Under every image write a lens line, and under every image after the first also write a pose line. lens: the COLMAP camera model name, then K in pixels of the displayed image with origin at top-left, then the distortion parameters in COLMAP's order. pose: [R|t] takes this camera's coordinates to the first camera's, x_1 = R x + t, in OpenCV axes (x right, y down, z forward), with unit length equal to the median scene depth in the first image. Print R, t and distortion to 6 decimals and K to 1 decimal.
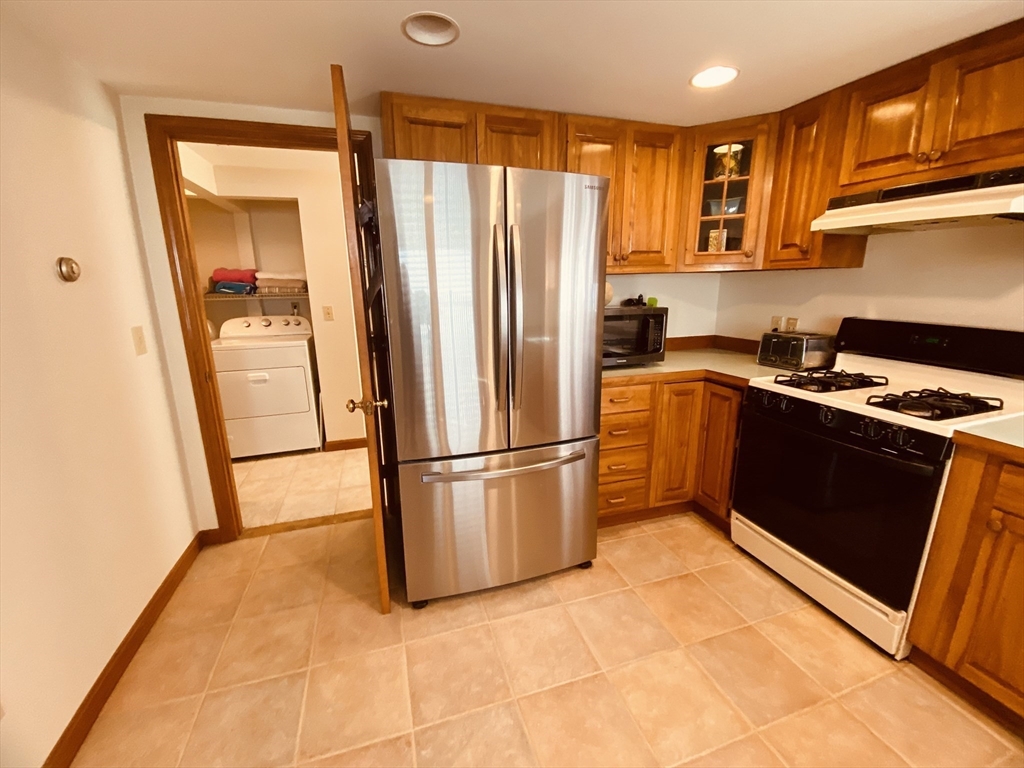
lens RADIAL K [[410.9, 0, 511.1], [0, 410.9, 379.5], [0, 0, 1]] dist [0.001850, -0.004765]
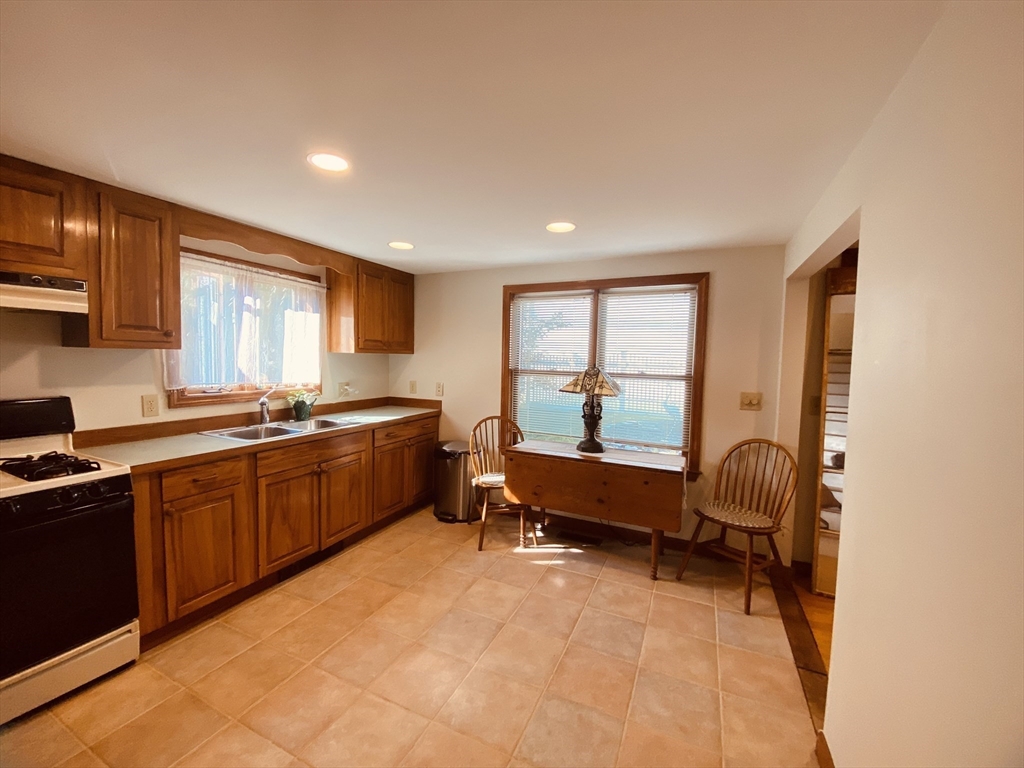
lens RADIAL K [[410.9, 0, 511.5], [0, 410.9, 385.3], [0, 0, 1]] dist [0.001850, -0.004765]
pose [[-0.736380, -0.048202, 0.674849, -0.707179], [0.137065, 0.966147, 0.218571, -0.241680], [-0.662539, 0.253450, -0.704844, 0.933211]]
